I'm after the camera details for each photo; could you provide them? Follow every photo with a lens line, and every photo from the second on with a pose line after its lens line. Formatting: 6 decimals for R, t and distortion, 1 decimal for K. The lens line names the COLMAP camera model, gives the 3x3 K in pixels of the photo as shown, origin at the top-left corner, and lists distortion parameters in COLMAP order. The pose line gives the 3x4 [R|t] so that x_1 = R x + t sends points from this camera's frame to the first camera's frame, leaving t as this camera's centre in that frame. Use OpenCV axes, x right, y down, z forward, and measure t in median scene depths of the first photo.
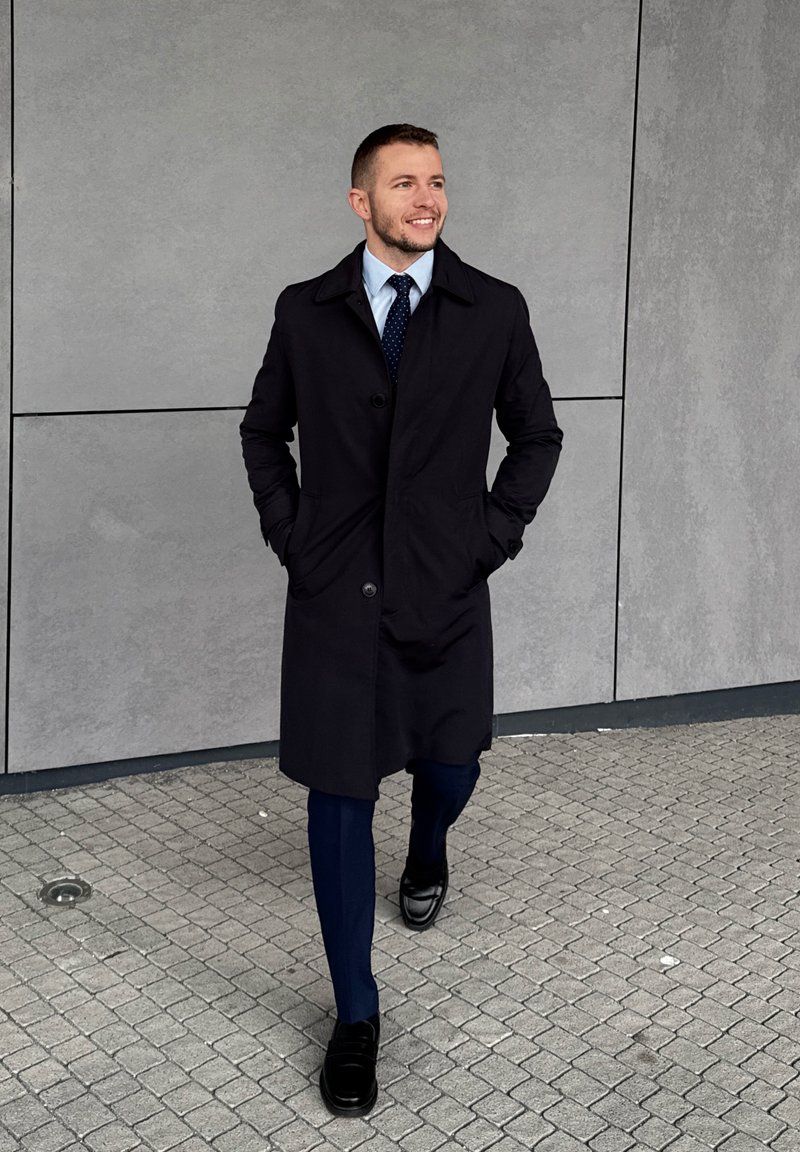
lens RADIAL K [[1418.3, 0, 250.5], [0, 1418.3, 313.3], [0, 0, 1]] dist [0.136094, -0.294068]
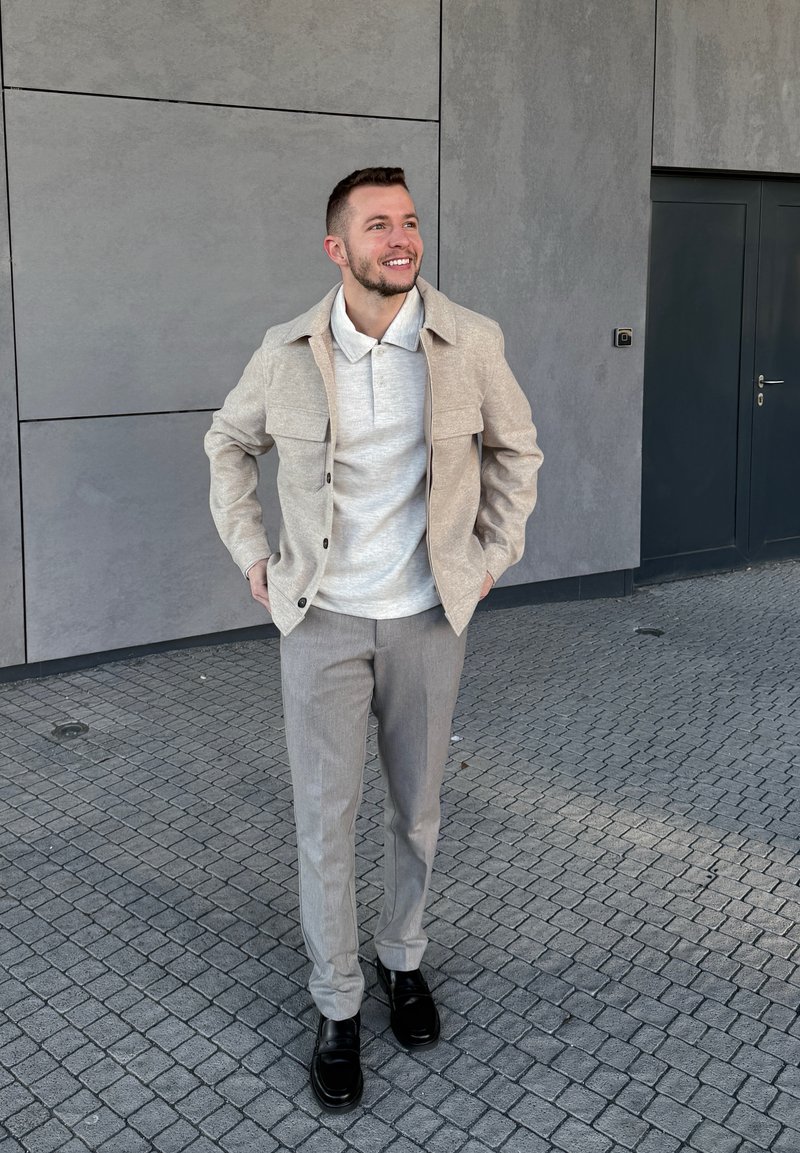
lens RADIAL K [[1153.0, 0, 340.7], [0, 1153.0, 408.1], [0, 0, 1]] dist [0.181819, -0.553150]
pose [[0.992539, -0.039515, 0.115346, 0.021570], [0.034959, 0.998537, 0.041260, 0.019518], [-0.116807, -0.036920, 0.992468, -0.212403]]
